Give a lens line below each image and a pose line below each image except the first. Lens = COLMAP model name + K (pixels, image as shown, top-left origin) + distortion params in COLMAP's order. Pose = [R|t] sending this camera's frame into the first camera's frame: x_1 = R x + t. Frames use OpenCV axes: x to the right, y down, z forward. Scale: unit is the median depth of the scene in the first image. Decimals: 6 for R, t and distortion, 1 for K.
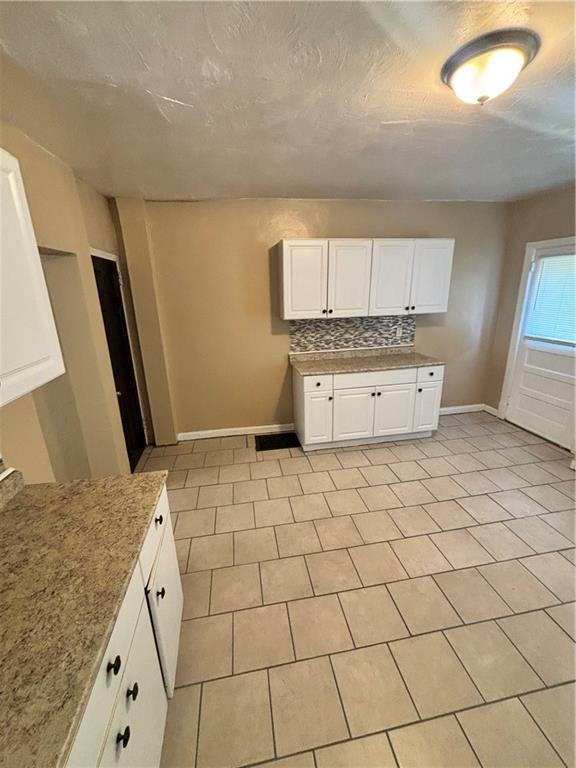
lens RADIAL K [[308.4, 0, 288.2], [0, 308.4, 381.9], [0, 0, 1]] dist [-0.002979, 0.001120]
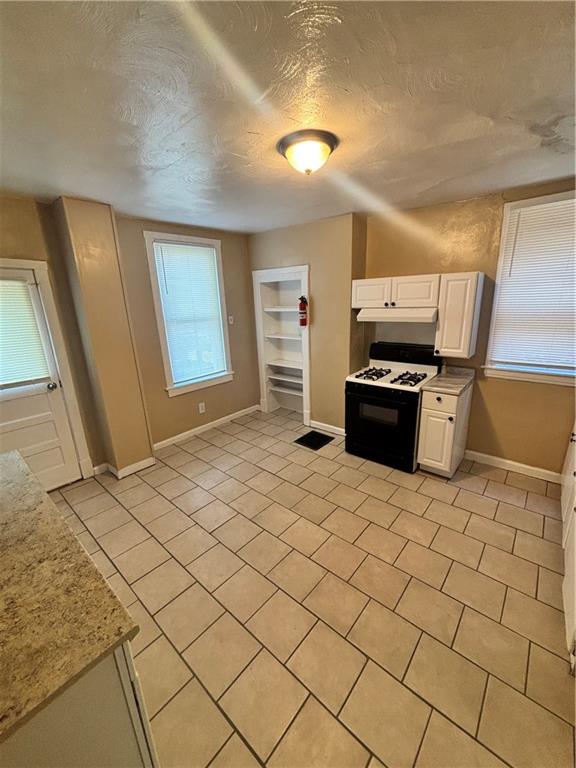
lens RADIAL K [[308.4, 0, 287.1], [0, 308.4, 383.2], [0, 0, 1]] dist [-0.002979, 0.001120]
pose [[-0.635698, -0.158047, 0.755585, -0.227368], [0.266916, 0.873437, 0.407263, -0.307309], [-0.724323, 0.460574, -0.513057, 1.009272]]
